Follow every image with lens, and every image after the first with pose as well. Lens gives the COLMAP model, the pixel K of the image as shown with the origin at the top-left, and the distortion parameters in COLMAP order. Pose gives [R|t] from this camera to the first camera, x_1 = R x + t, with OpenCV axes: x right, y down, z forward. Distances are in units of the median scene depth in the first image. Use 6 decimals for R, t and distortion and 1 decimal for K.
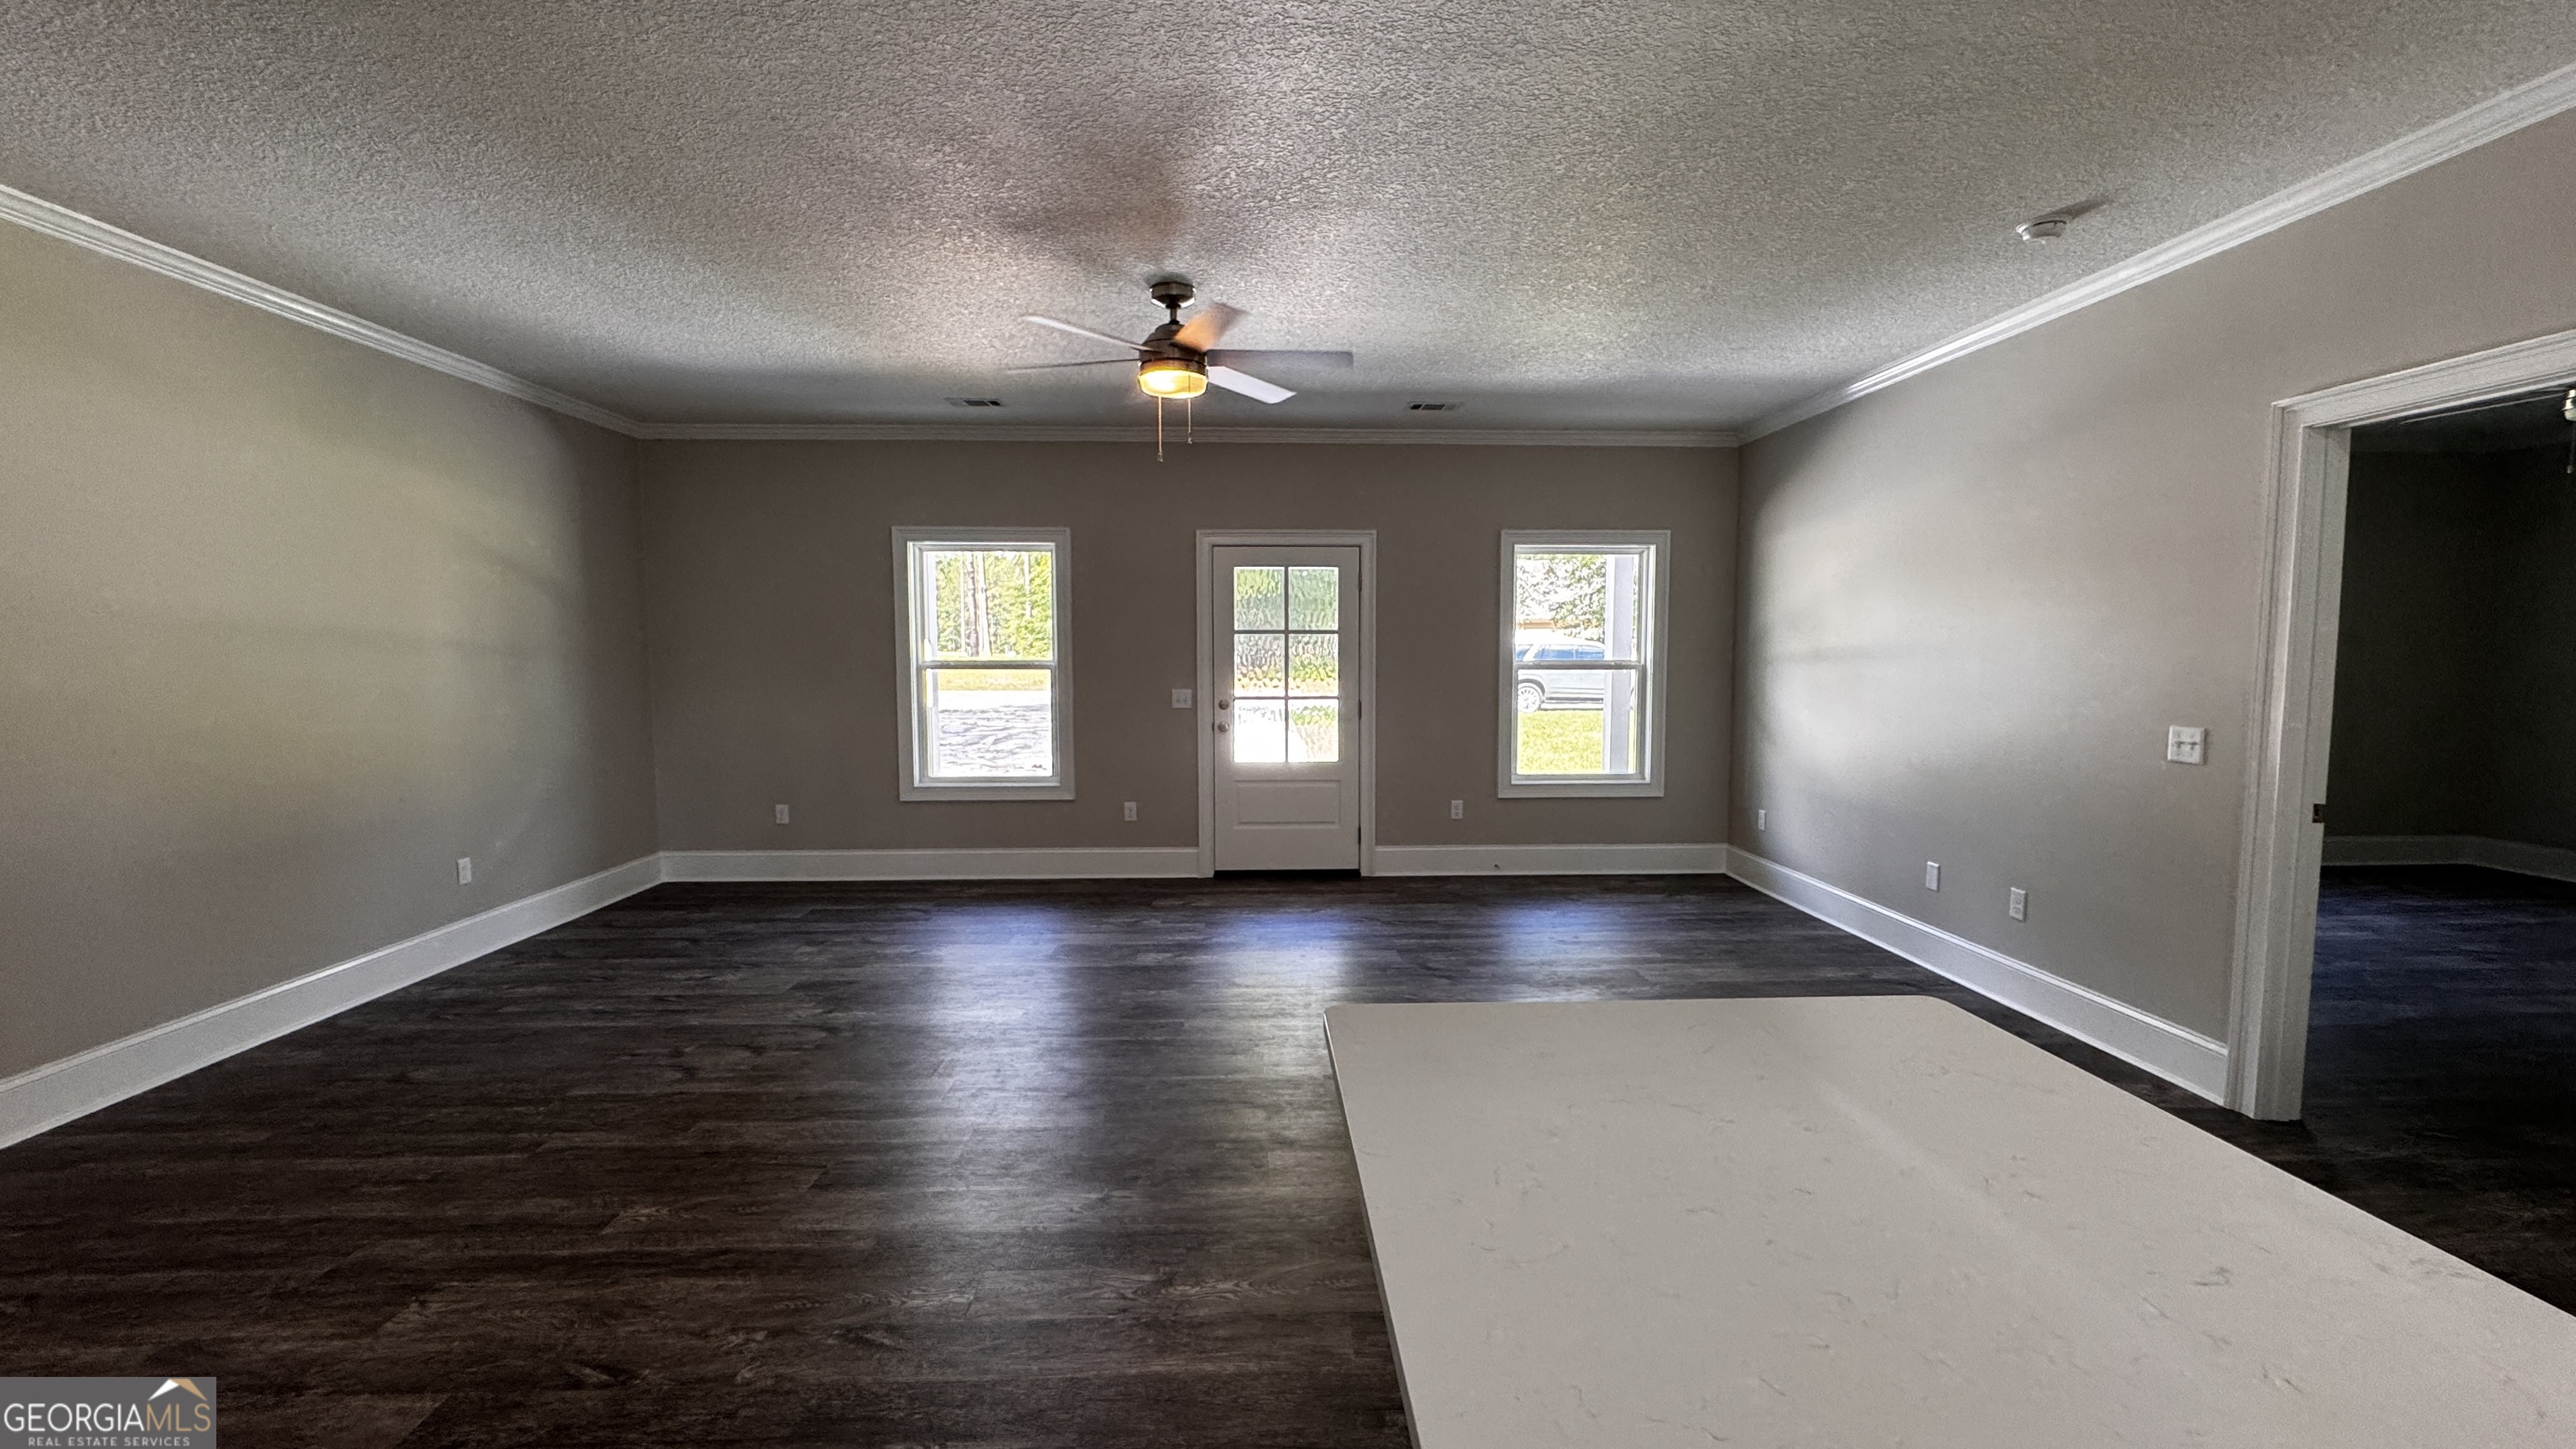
lens RADIAL K [[1025.5, 0, 1287.1], [0, 1025.5, 720.2], [0, 0, 1]] dist [-0.002637, 0.000304]
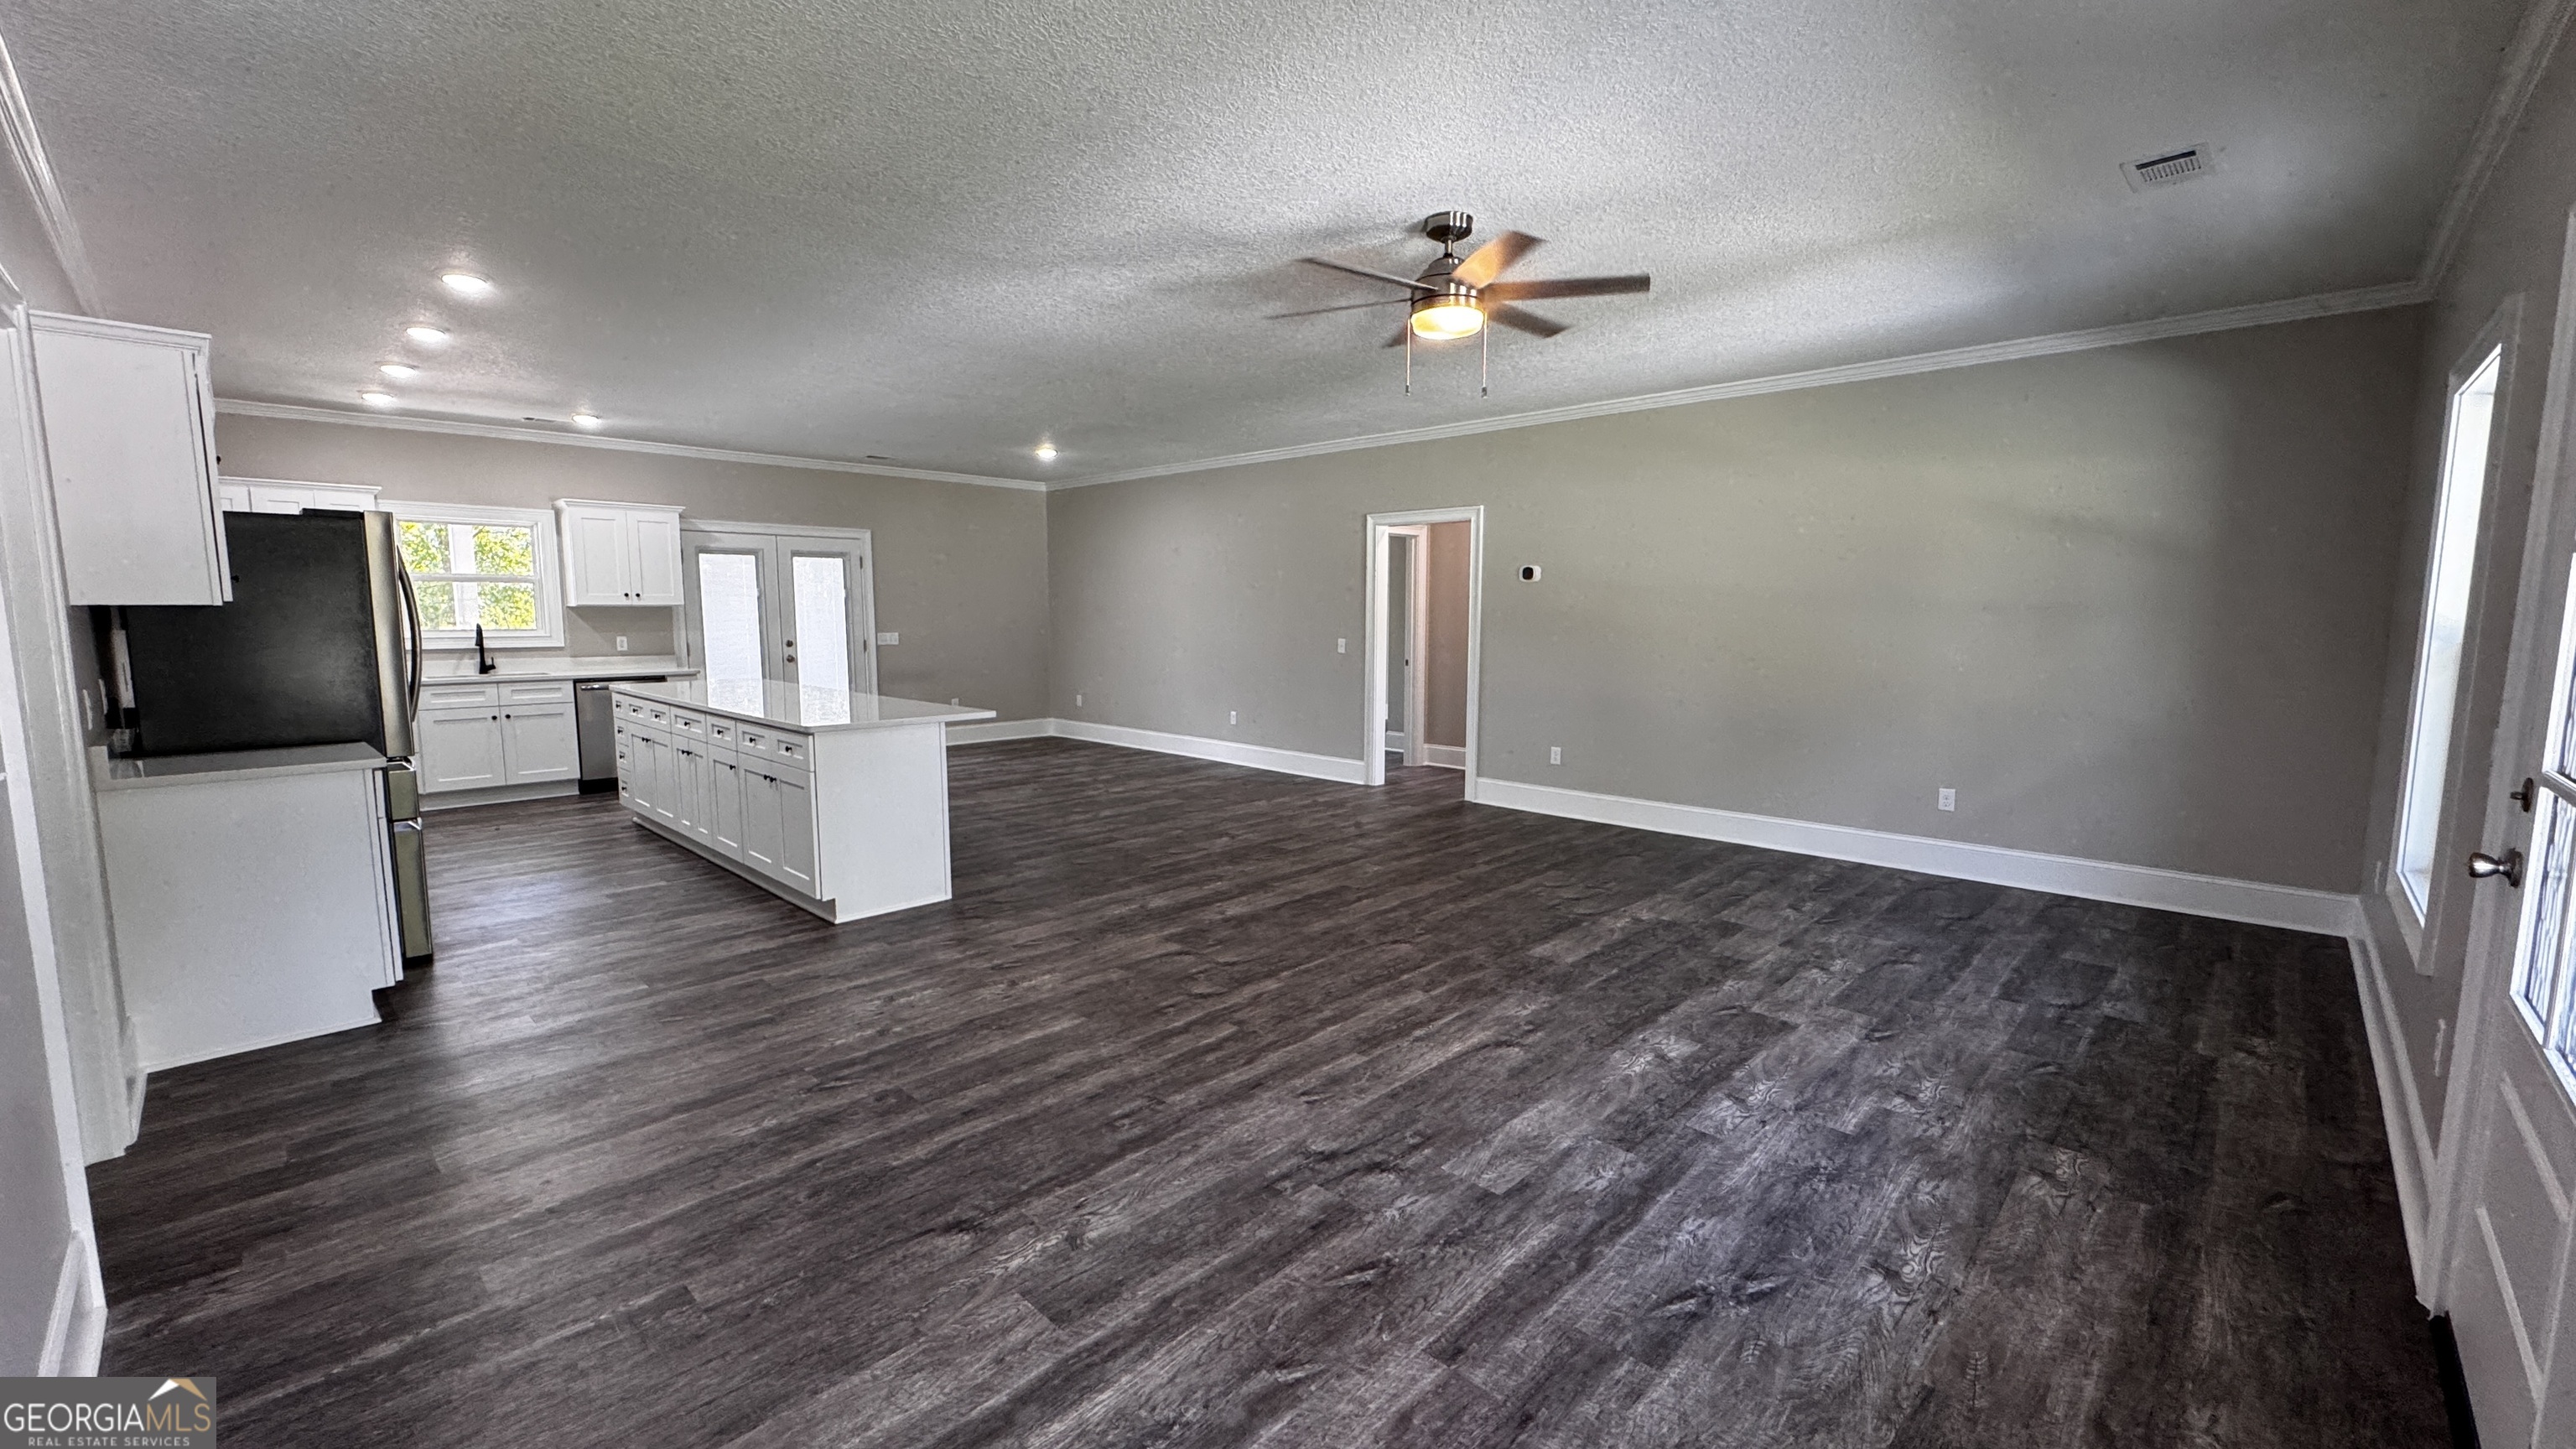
lens RADIAL K [[1025.5, 0, 1288.0], [0, 1025.5, 720.8], [0, 0, 1]] dist [-0.002637, 0.000304]
pose [[-0.722148, 0.073544, -0.687818, 0.418480], [-0.049794, 0.986226, 0.157730, -0.069171], [0.689944, 0.148153, -0.708539, 1.011972]]
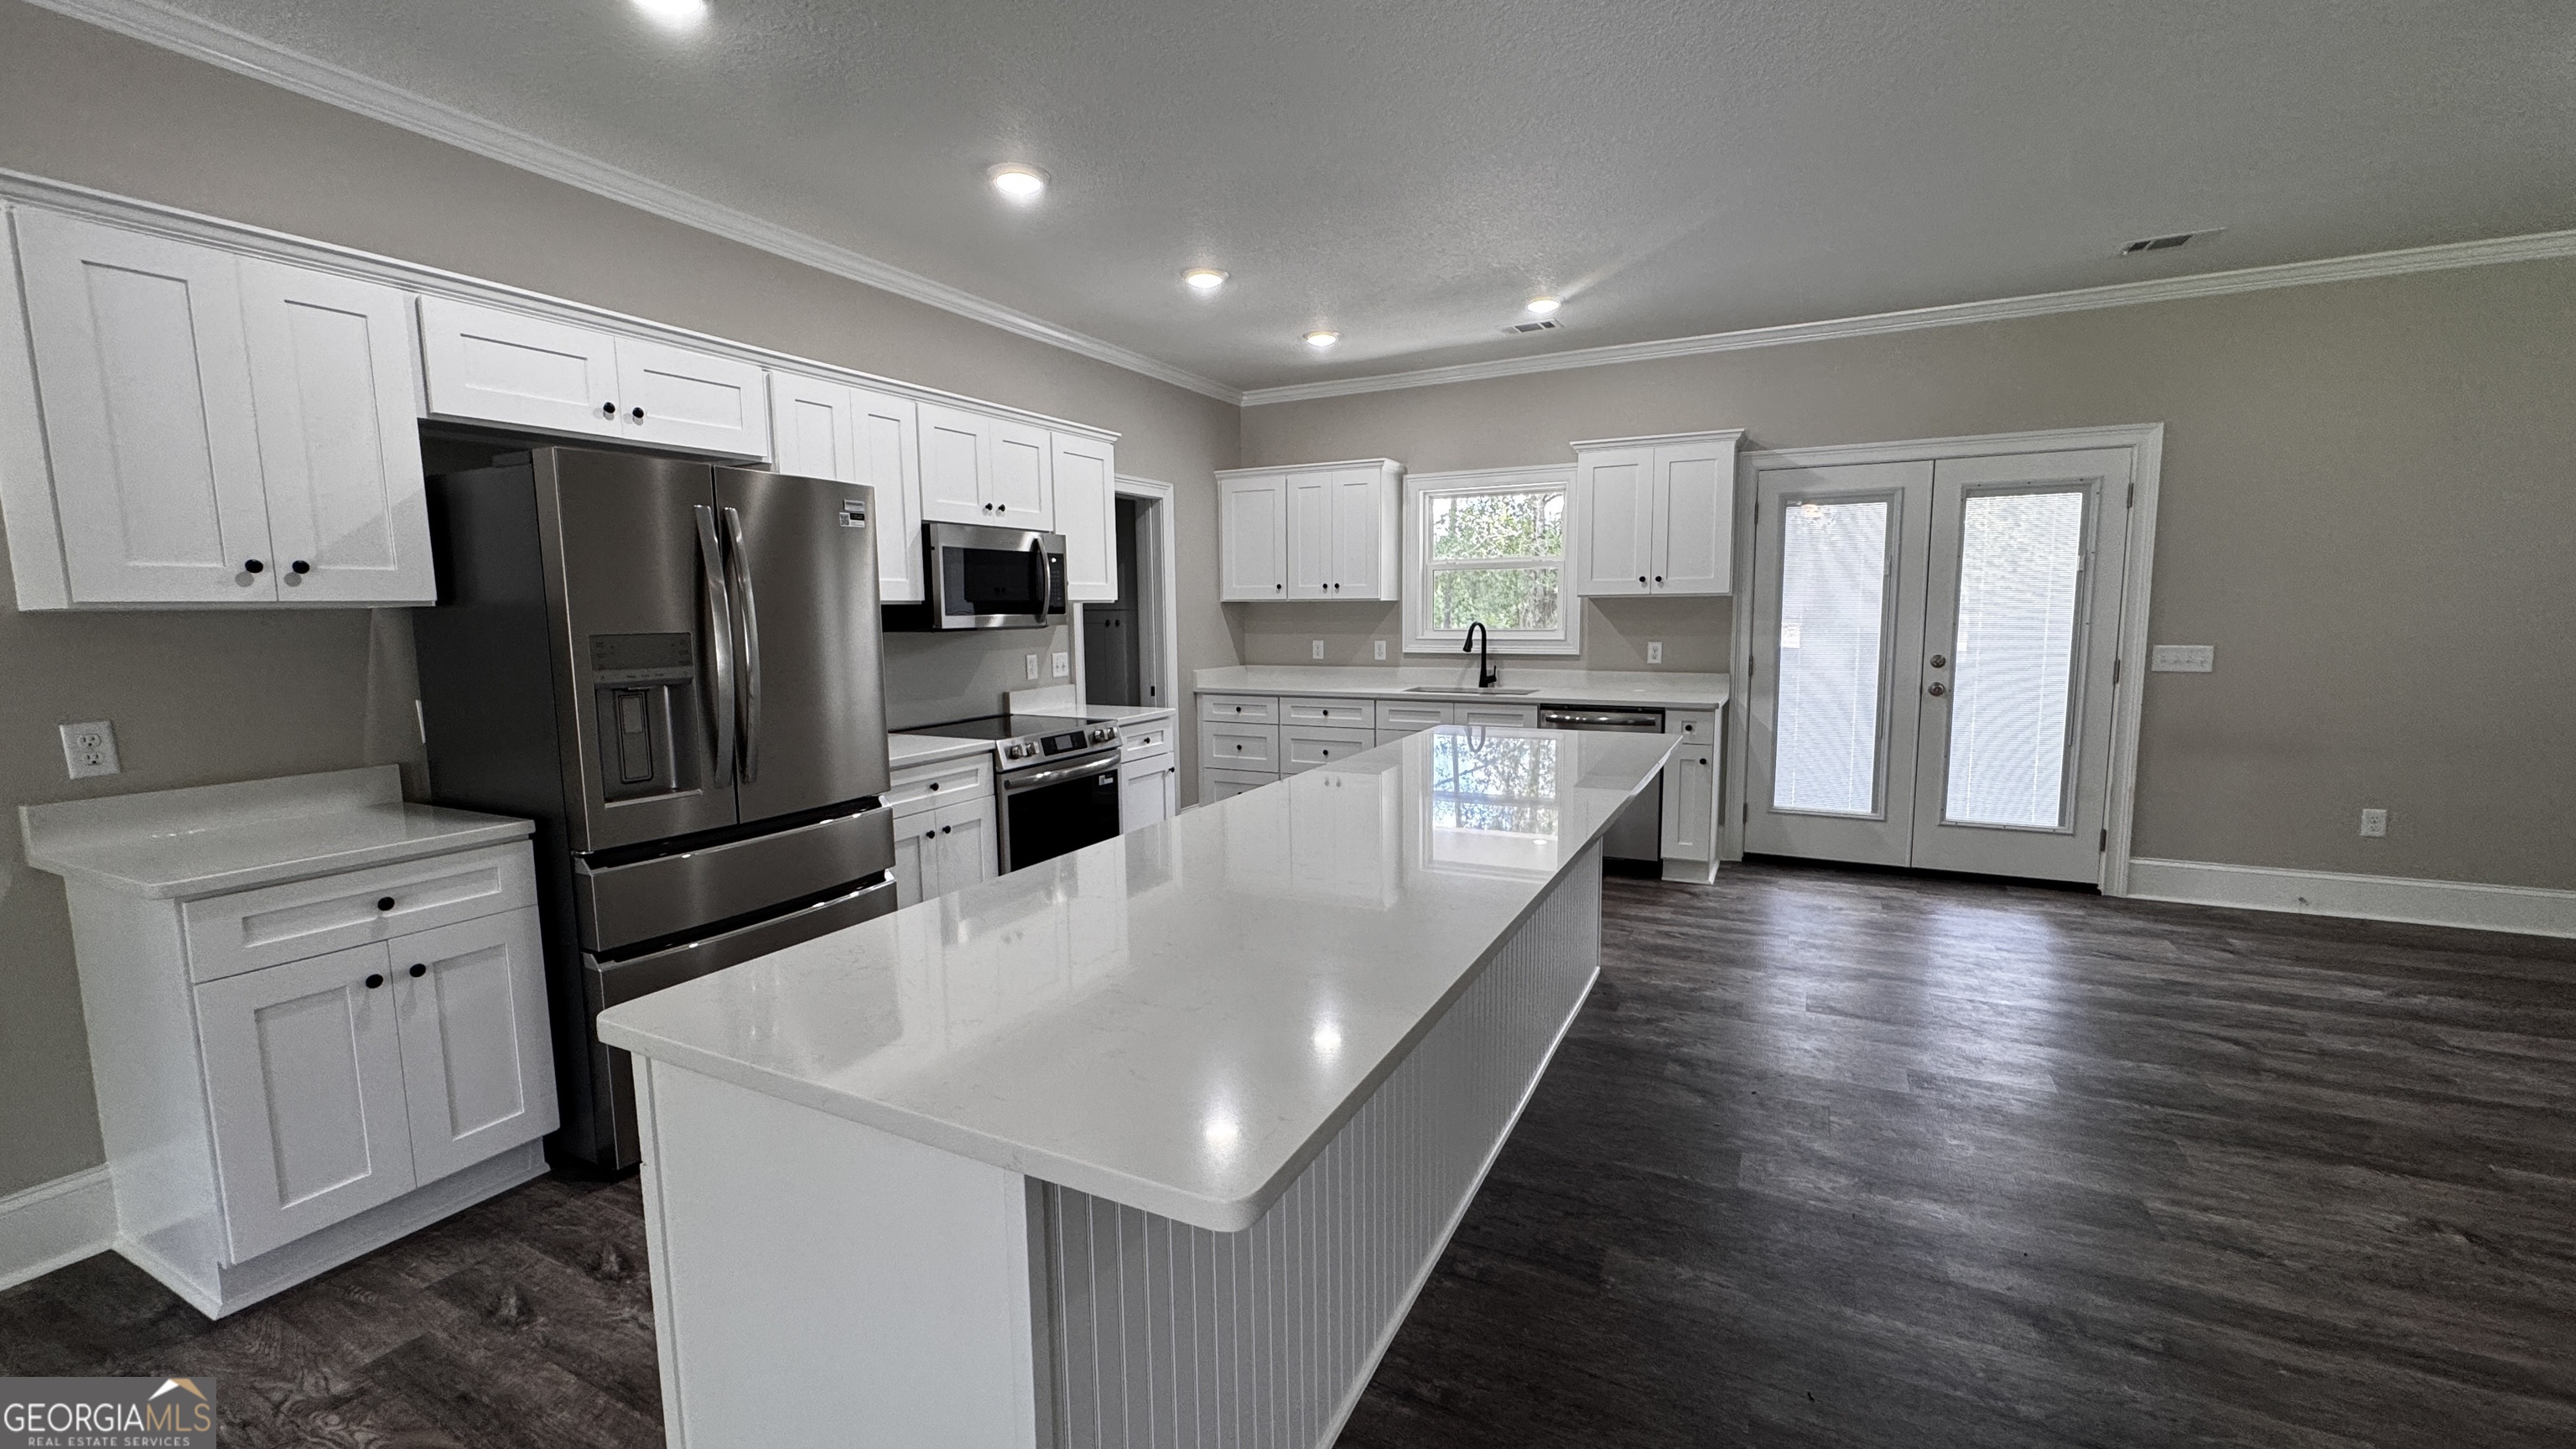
lens RADIAL K [[1025.5, 0, 1287.7], [0, 1025.5, 723.7], [0, 0, 1]] dist [-0.002637, 0.000304]
pose [[-0.870755, -0.046283, 0.489533, -0.062073], [0.044920, 0.983910, 0.172926, -0.020100], [-0.489660, 0.172566, -0.854666, 0.350695]]
